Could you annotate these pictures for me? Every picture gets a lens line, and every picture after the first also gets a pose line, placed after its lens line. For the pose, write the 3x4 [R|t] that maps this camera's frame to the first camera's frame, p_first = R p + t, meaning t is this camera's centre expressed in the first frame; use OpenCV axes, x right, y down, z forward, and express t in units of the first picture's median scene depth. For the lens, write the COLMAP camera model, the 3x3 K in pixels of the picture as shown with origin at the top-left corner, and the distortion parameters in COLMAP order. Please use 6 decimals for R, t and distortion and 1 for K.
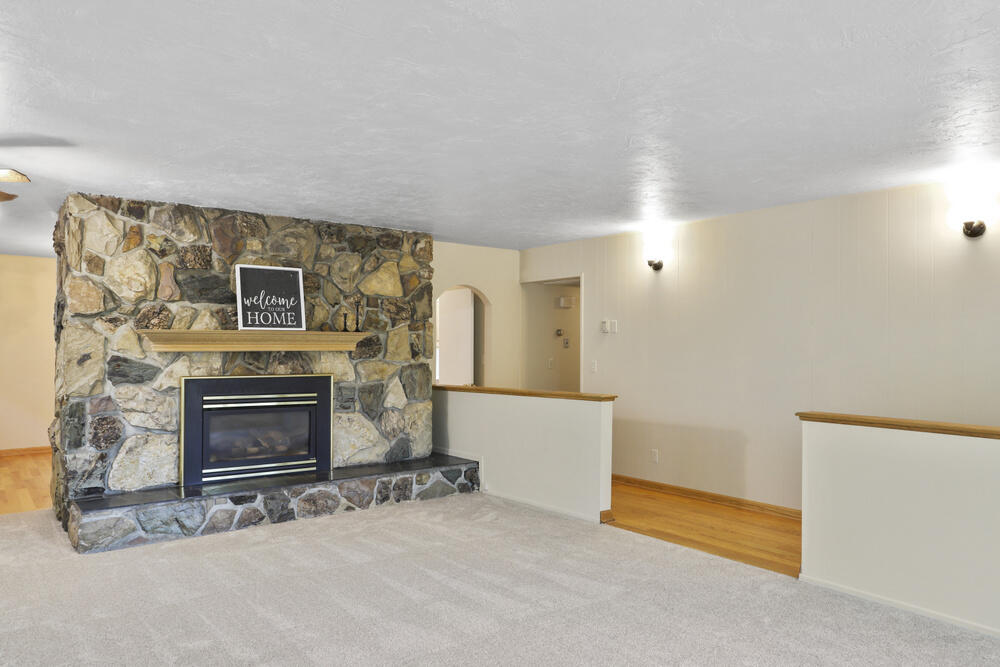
lens RADIAL K [[669.8, 0, 500.6], [0, 669.8, 339.3], [0, 0, 1]] dist [-0.011349, 0.018481]
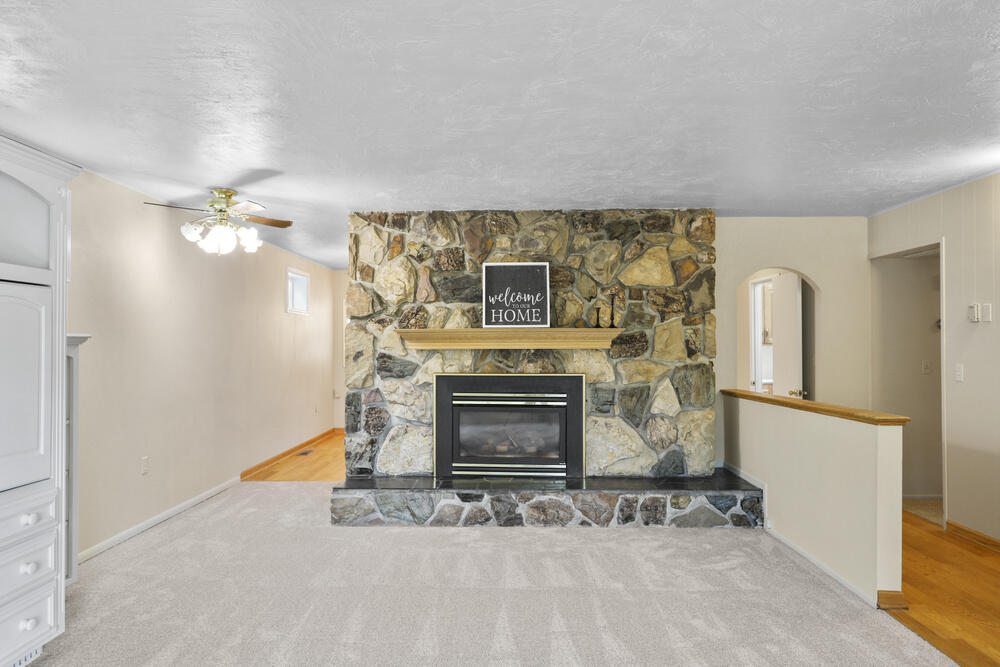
lens RADIAL K [[669.8, 0, 499.7], [0, 669.8, 331.5], [0, 0, 1]] dist [-0.011349, 0.018481]
pose [[0.778174, -0.013385, -0.627906, 0.263591], [0.009620, 0.999910, -0.009392, 0.001076], [0.627975, 0.001268, 0.778232, 0.230174]]
